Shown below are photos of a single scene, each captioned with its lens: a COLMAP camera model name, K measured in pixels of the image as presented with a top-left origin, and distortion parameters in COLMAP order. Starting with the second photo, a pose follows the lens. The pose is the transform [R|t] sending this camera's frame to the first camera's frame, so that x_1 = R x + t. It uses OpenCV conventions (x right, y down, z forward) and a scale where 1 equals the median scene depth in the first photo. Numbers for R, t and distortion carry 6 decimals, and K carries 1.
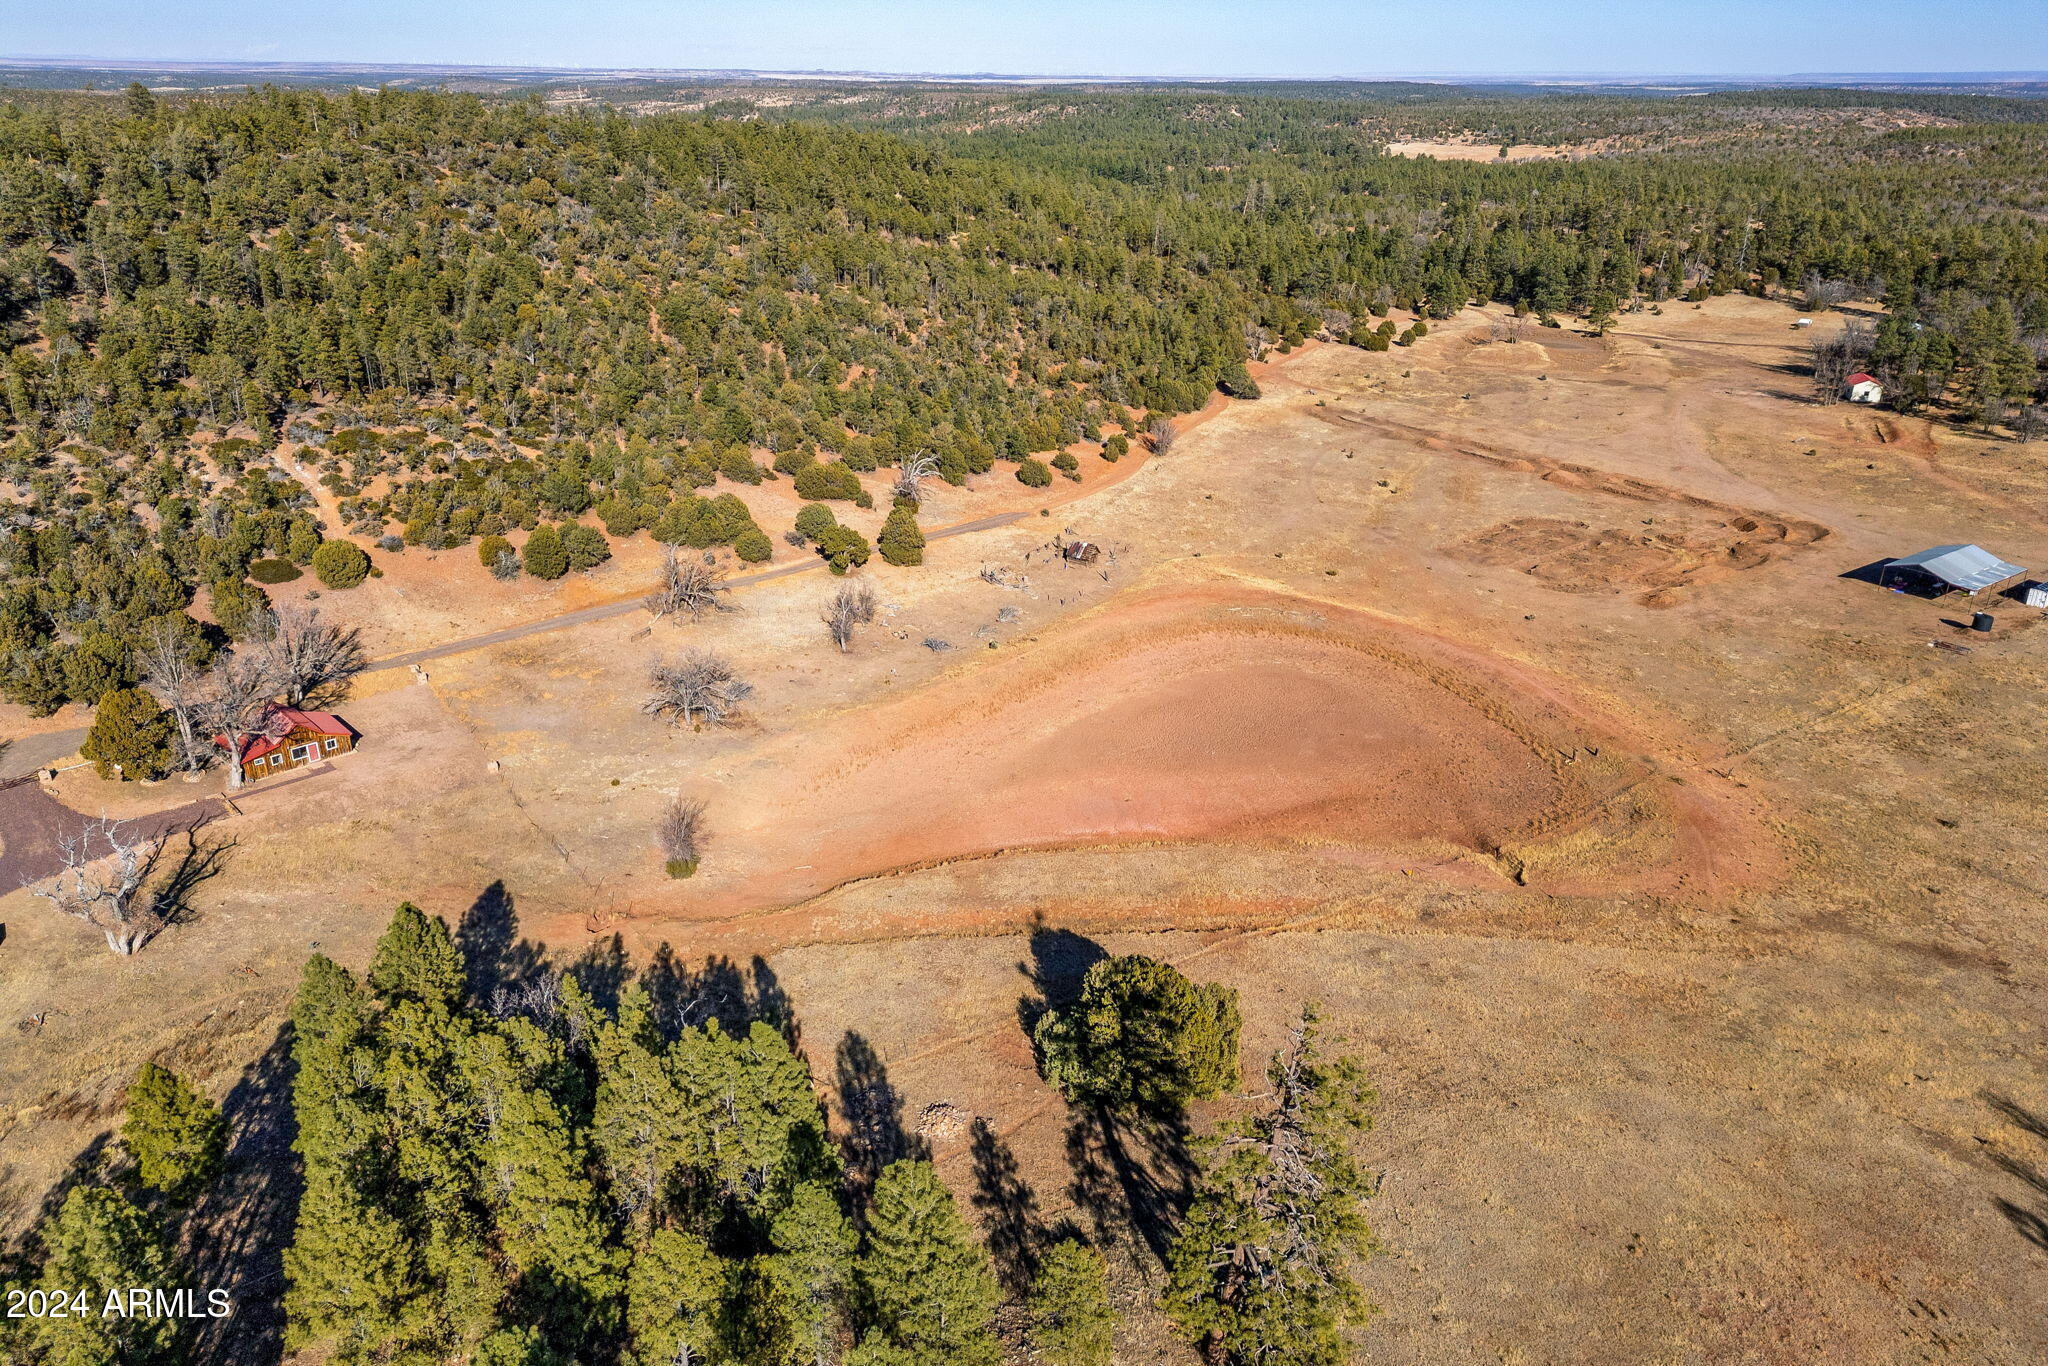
lens RADIAL K [[1431.2, 0, 1024.0], [0, 1431.2, 683.0], [0, 0, 1]] dist [0.110562, -0.121139]
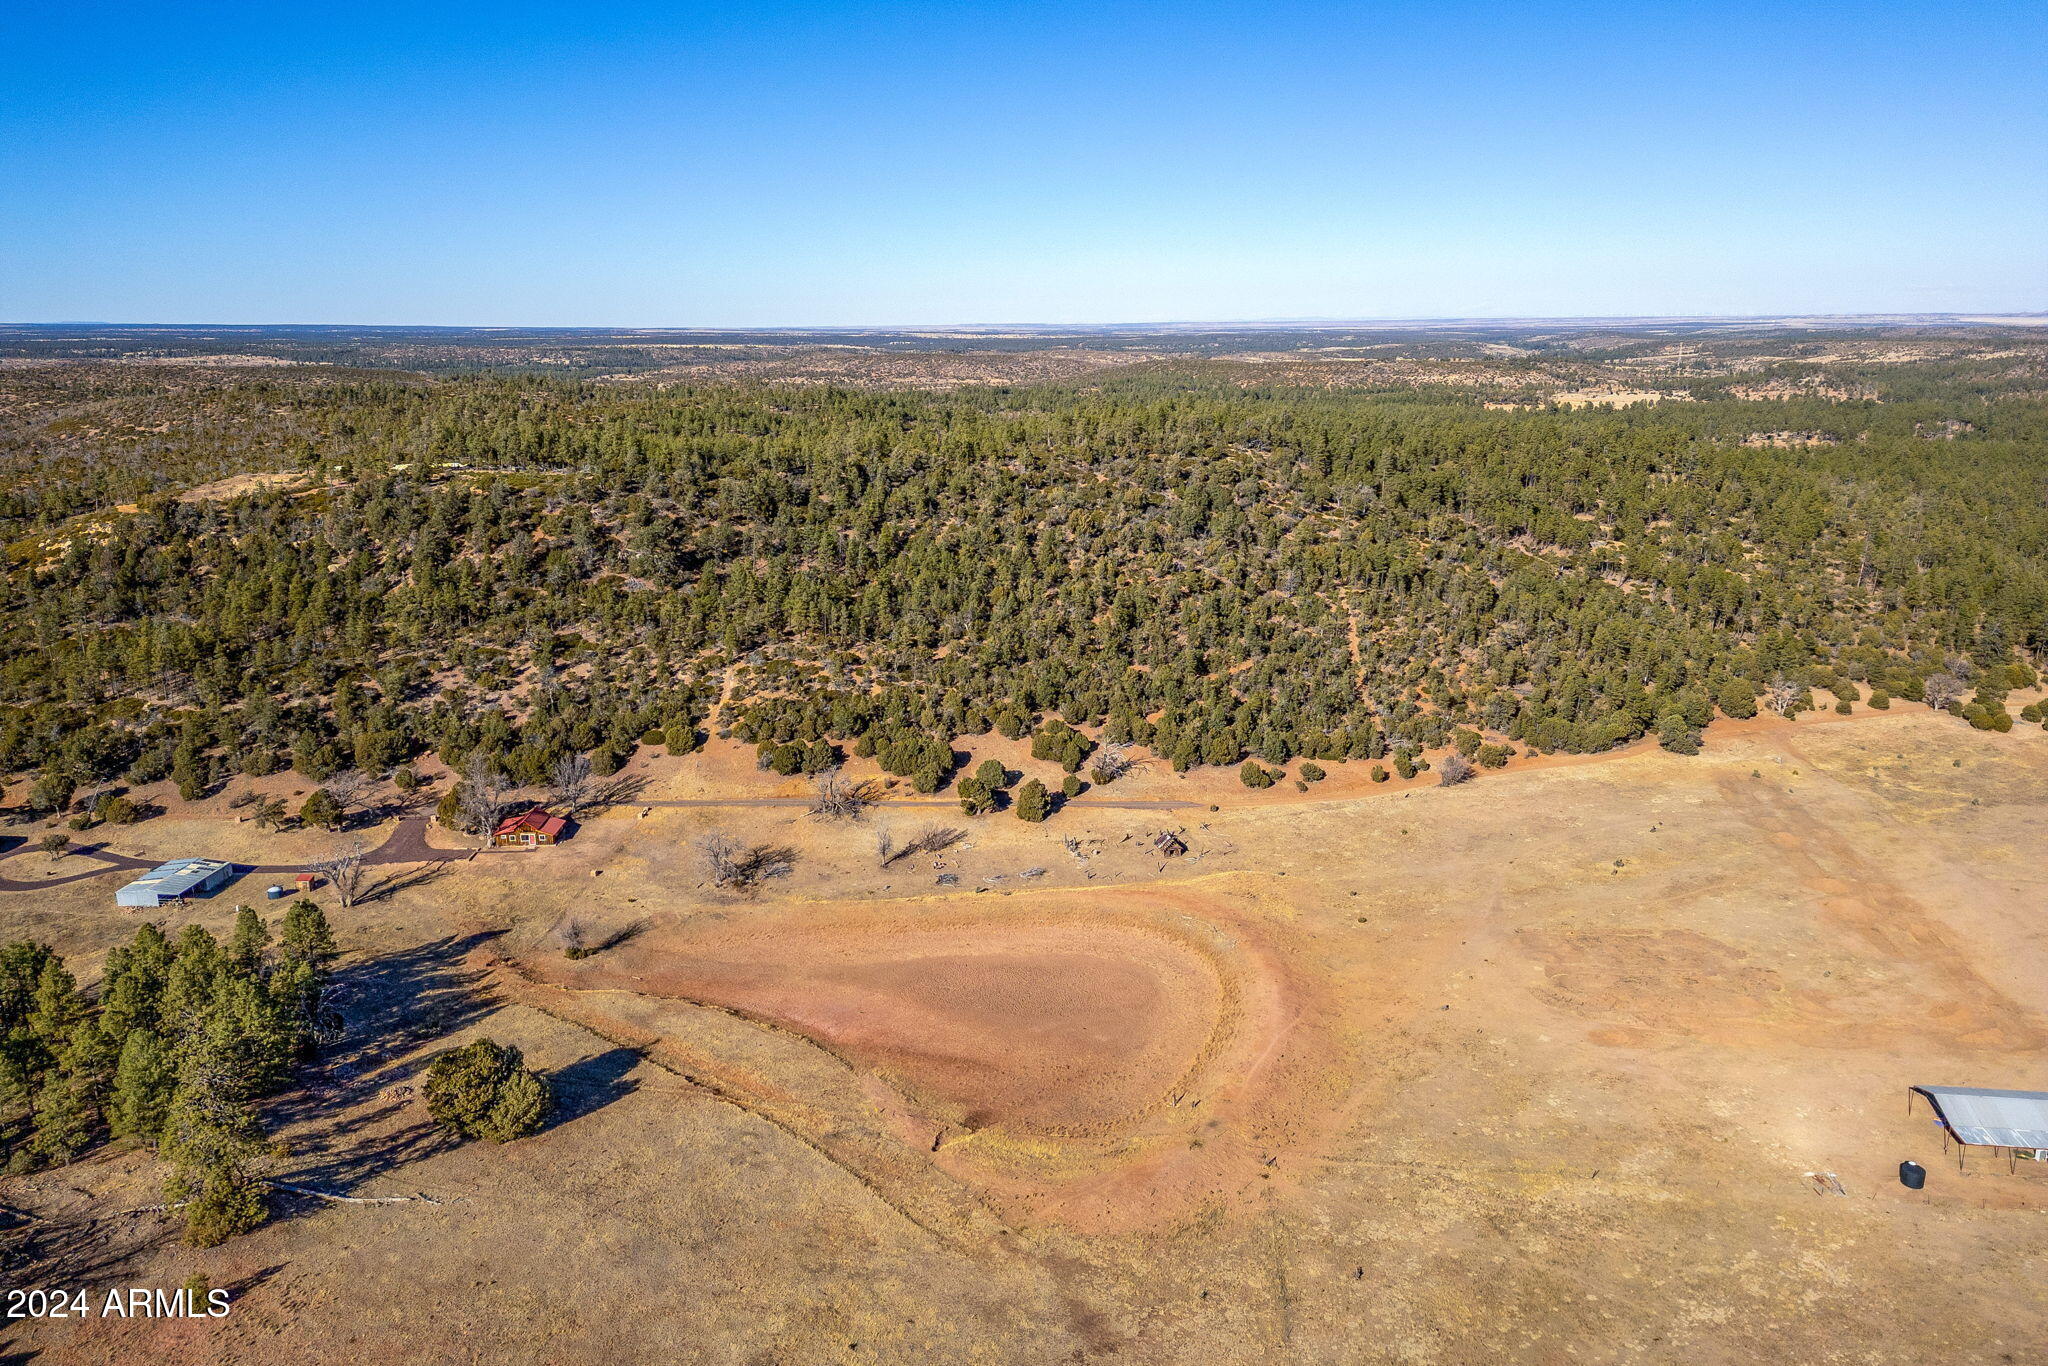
lens RADIAL K [[1431.2, 0, 1024.0], [0, 1431.2, 683.0], [0, 0, 1]] dist [0.110562, -0.121139]
pose [[0.741639, 0.156672, -0.652246, 0.633793], [-0.252983, 0.965869, -0.055650, -0.111654], [0.621266, 0.206279, 0.755962, 0.001202]]
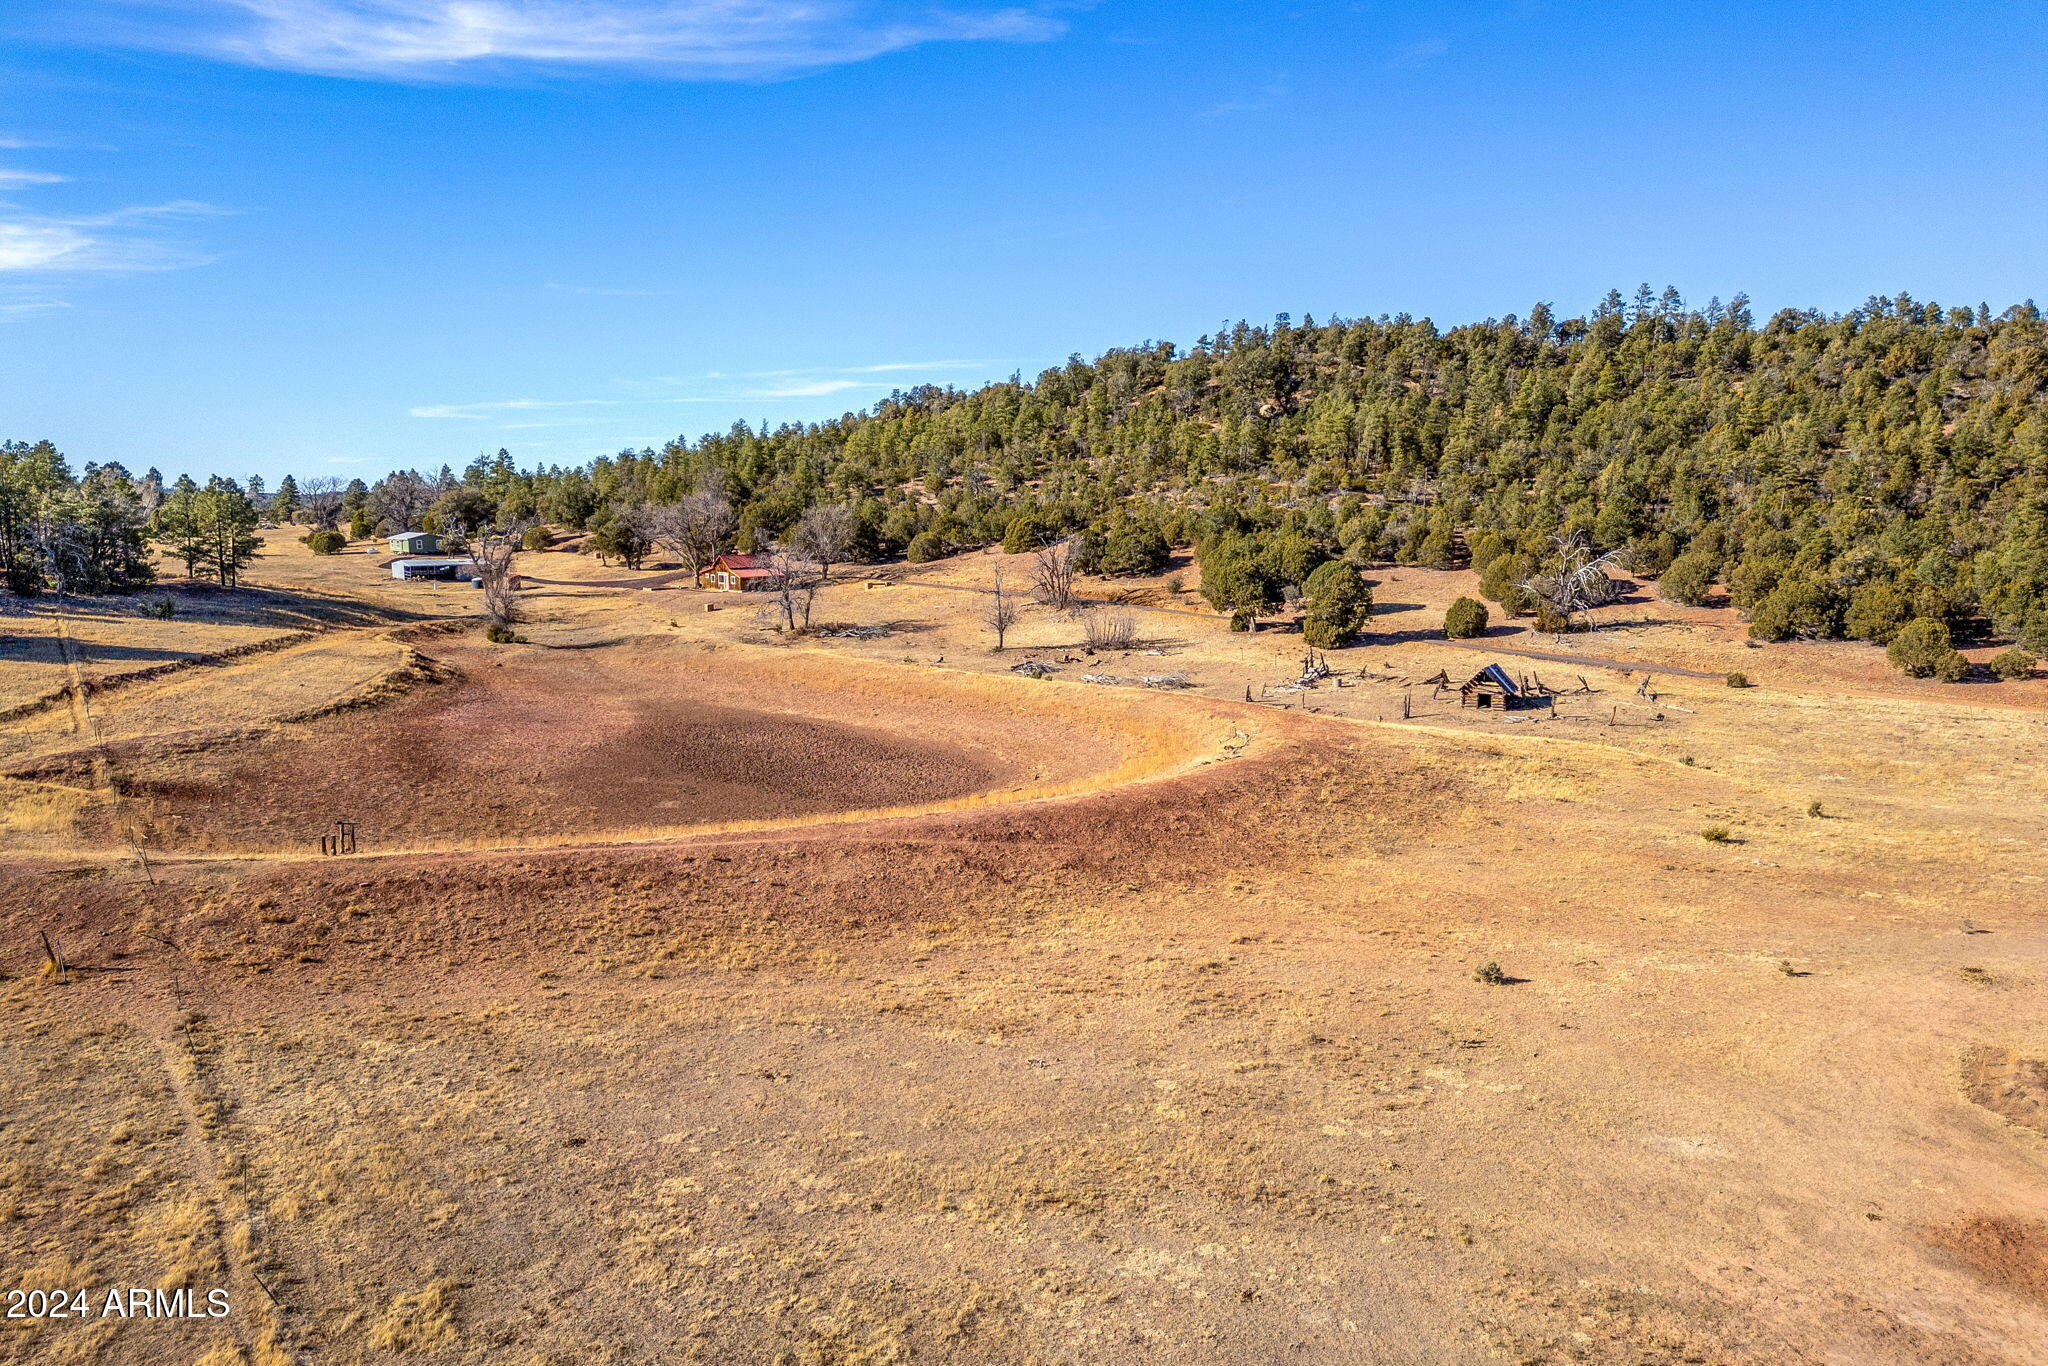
lens RADIAL K [[1431.2, 0, 1024.0], [0, 1431.2, 683.0], [0, 0, 1]] dist [0.110562, -0.121139]
pose [[-0.009718, 0.114331, -0.993395, 0.511341], [-0.395041, 0.912192, 0.108850, -0.073956], [0.918612, 0.393489, 0.036301, 0.752910]]
